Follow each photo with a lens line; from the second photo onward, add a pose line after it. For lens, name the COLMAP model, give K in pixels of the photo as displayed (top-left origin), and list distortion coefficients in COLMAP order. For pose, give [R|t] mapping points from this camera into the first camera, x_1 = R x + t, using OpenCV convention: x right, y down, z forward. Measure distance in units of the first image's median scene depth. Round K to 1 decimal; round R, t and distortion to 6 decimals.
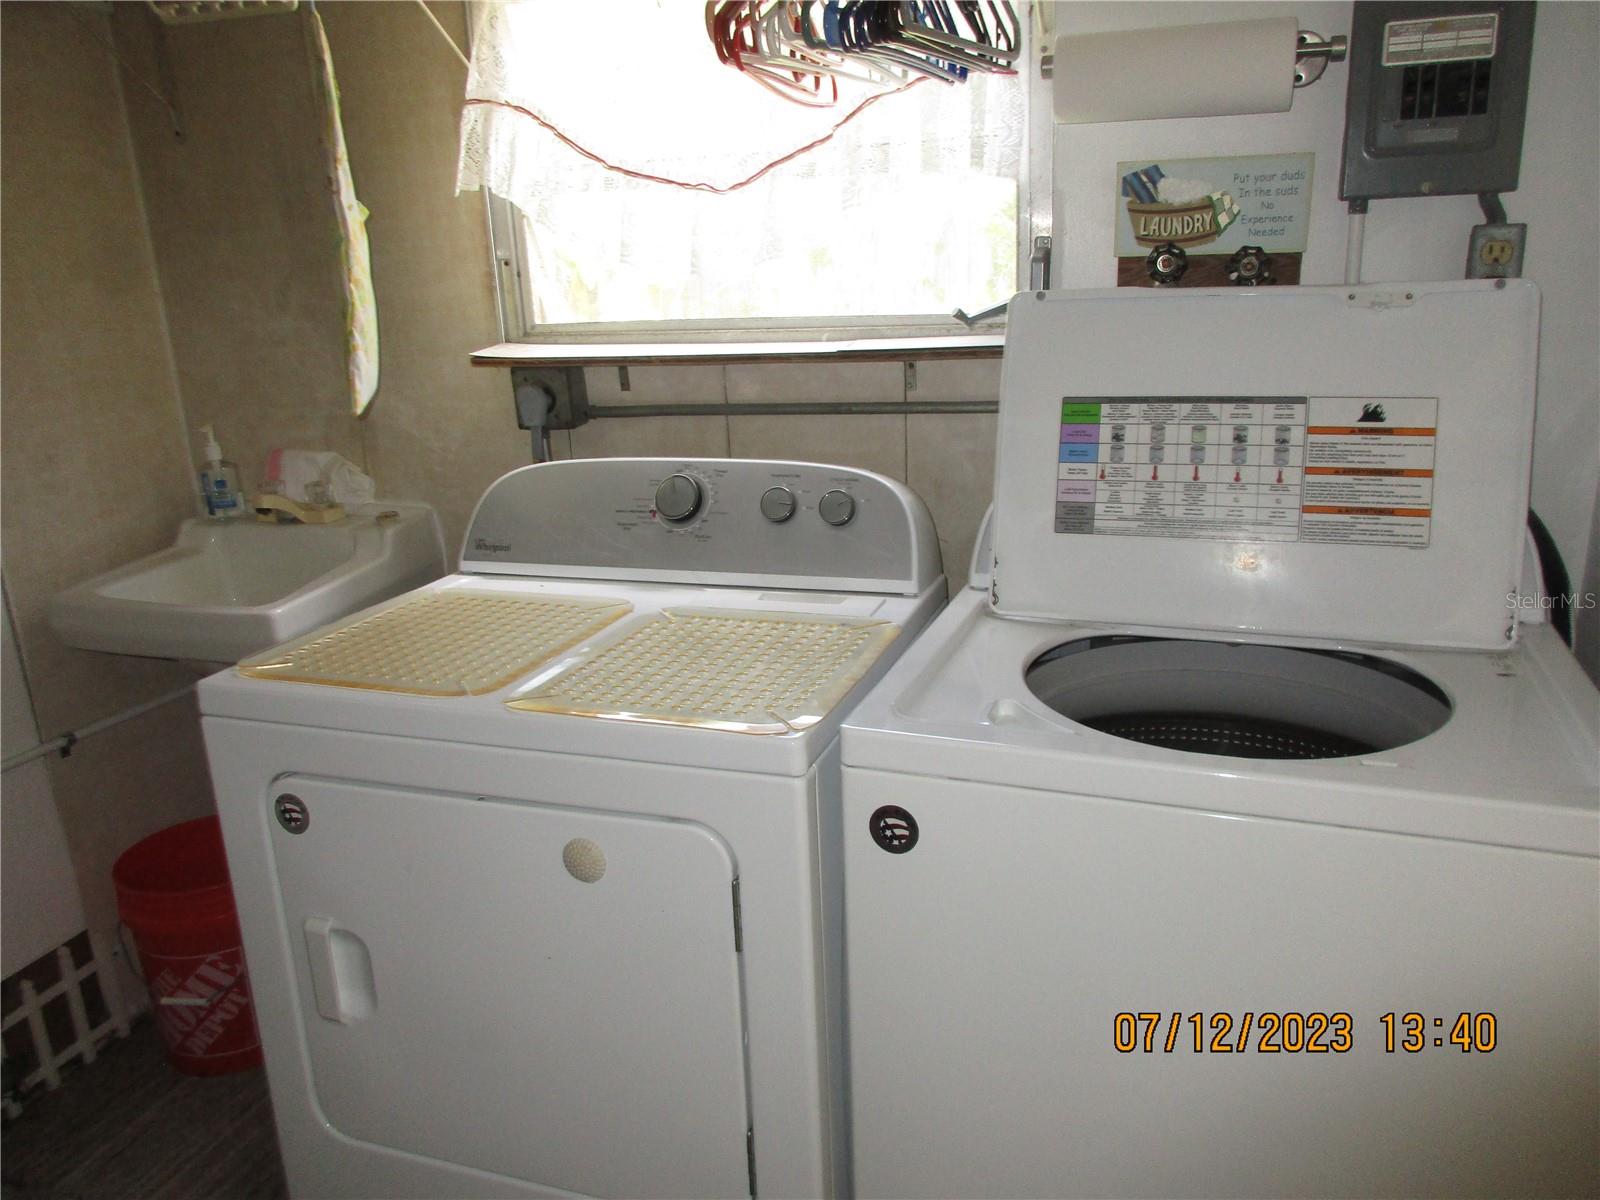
lens RADIAL K [[1196.2, 0, 800.0], [0, 1196.2, 600.0], [0, 0, 1]] dist [0.000102, 0.003635]
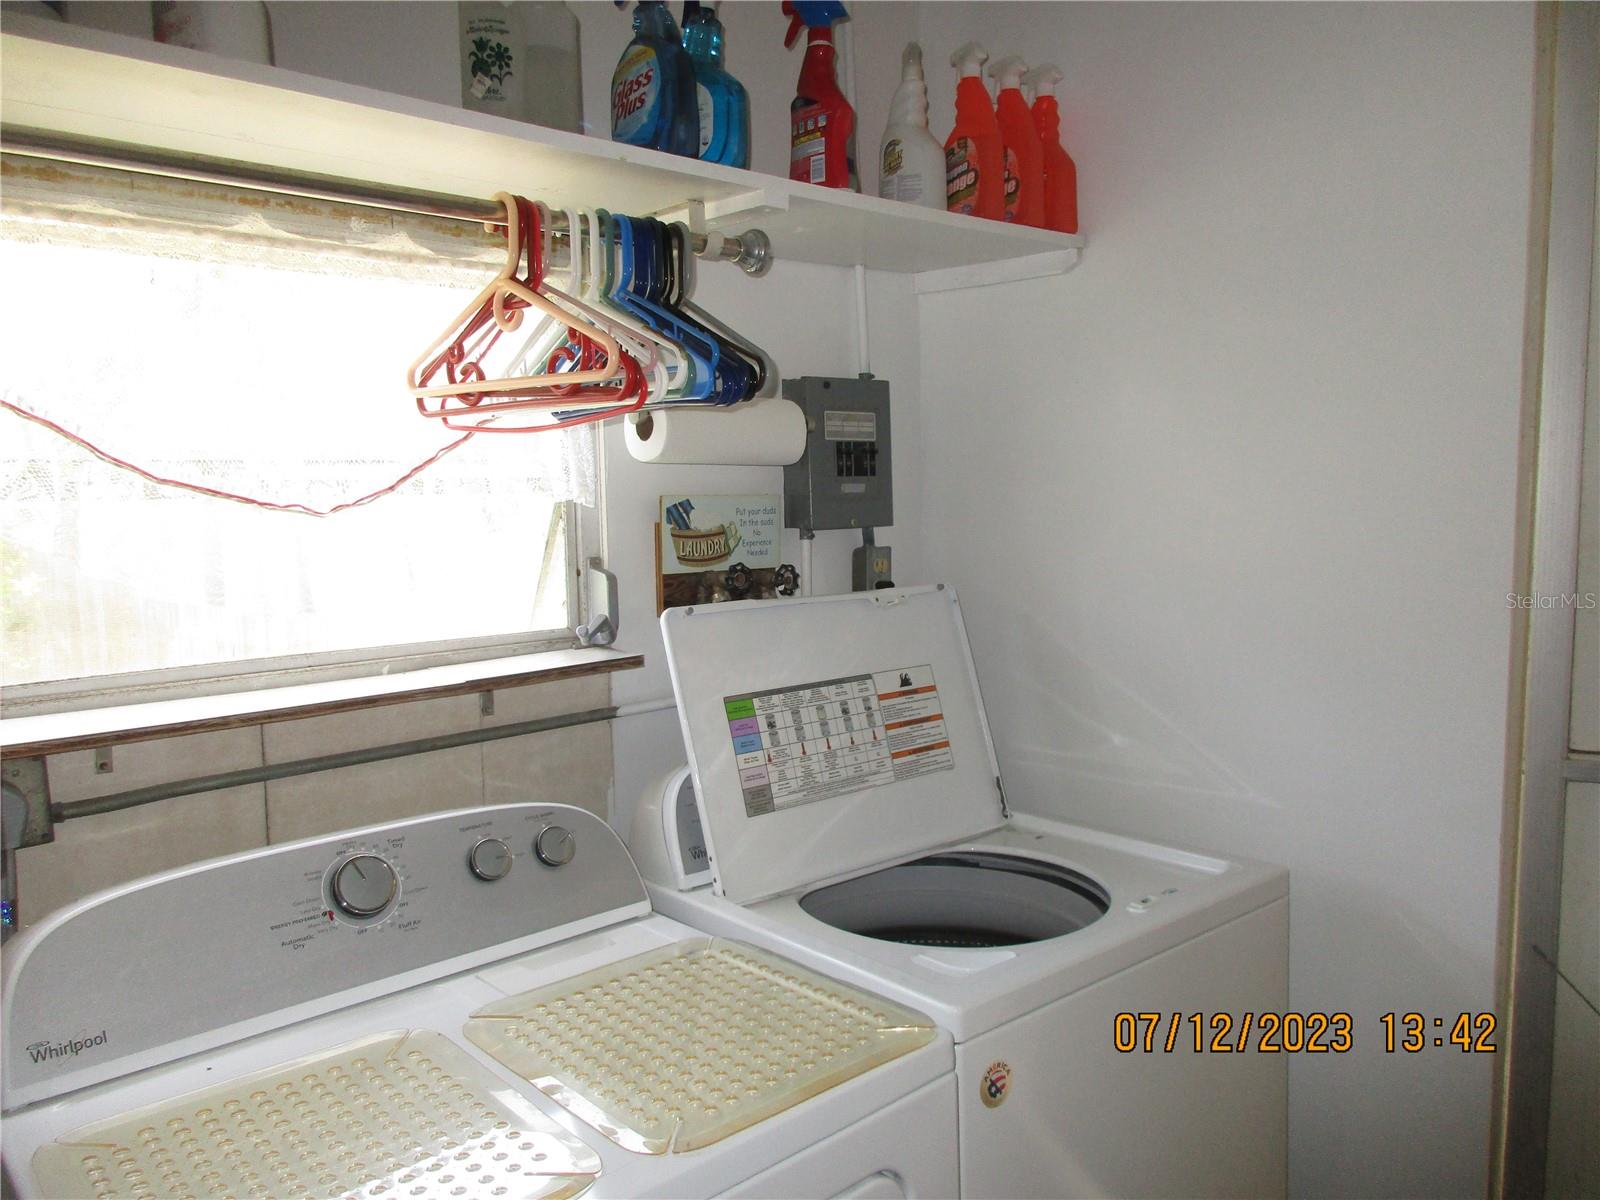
lens RADIAL K [[1261.5, 0, 800.0], [0, 1261.5, 600.0], [0, 0, 1]] dist [-0.002348, 0.000028]
pose [[0.459209, -0.045005, 0.887188, -0.802922], [0.254037, 0.963661, -0.082606, -0.144618], [-0.851230, 0.263312, 0.453954, 0.388553]]
